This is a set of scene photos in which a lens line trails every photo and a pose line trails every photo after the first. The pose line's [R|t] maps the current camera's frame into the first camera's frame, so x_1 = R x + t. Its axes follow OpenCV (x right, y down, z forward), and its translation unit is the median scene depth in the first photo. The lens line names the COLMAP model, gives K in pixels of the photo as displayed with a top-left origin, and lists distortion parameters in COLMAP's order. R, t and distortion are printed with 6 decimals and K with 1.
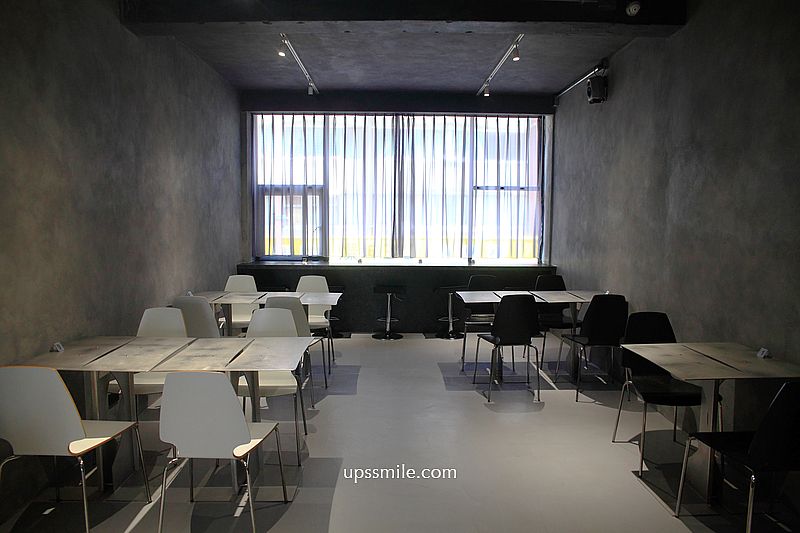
lens RADIAL K [[553.0, 0, 400.0], [0, 553.0, 266.5], [0, 0, 1]] dist [-0.114628, 0.087204]
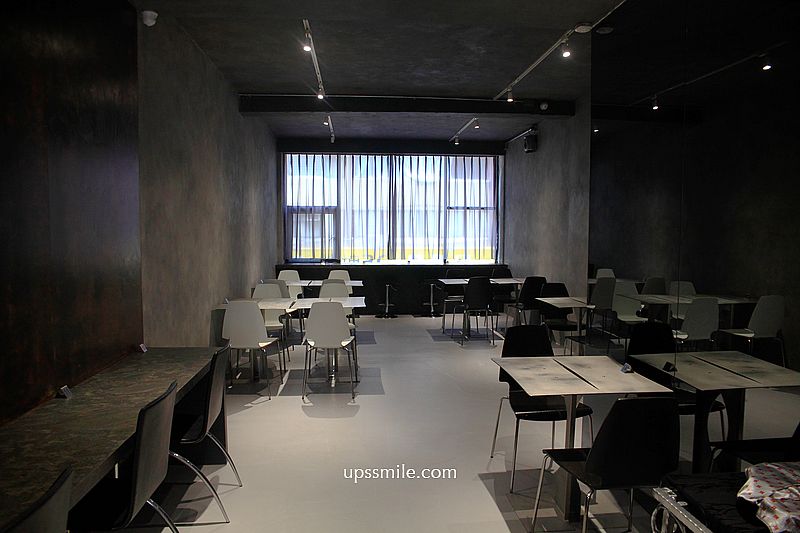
lens RADIAL K [[551.8, 0, 400.0], [0, 551.8, 266.5], [0, 0, 1]] dist [-0.072505, -0.000063]
pose [[0.998067, -0.008387, 0.061577, -0.071712], [0.009888, 0.999660, -0.024112, 0.035503], [-0.061354, 0.024674, 0.997811, -0.370408]]
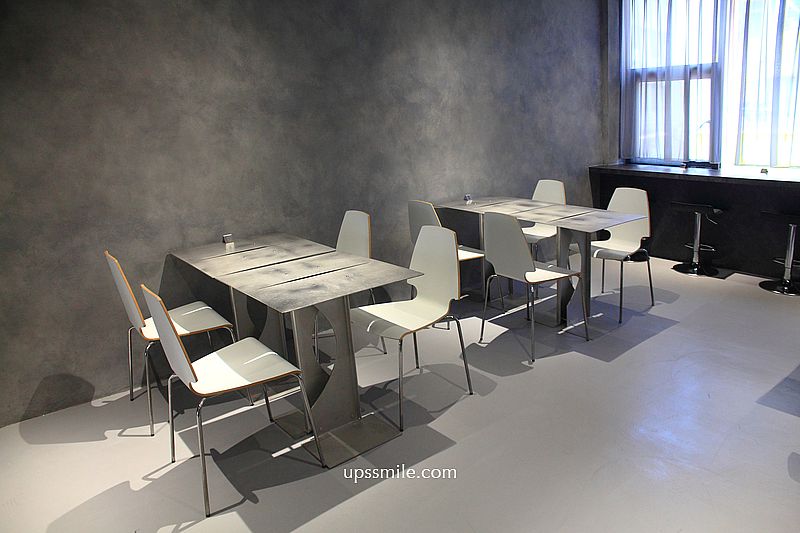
lens RADIAL K [[564.9, 0, 400.4], [0, 564.9, 201.6], [0, 0, 1]] dist [-0.154623, 0.171224]
pose [[0.616031, 0.103359, -0.780912, 0.191888], [-0.041860, 0.994249, 0.098574, -0.021629], [0.786609, -0.028035, 0.616814, 0.237959]]
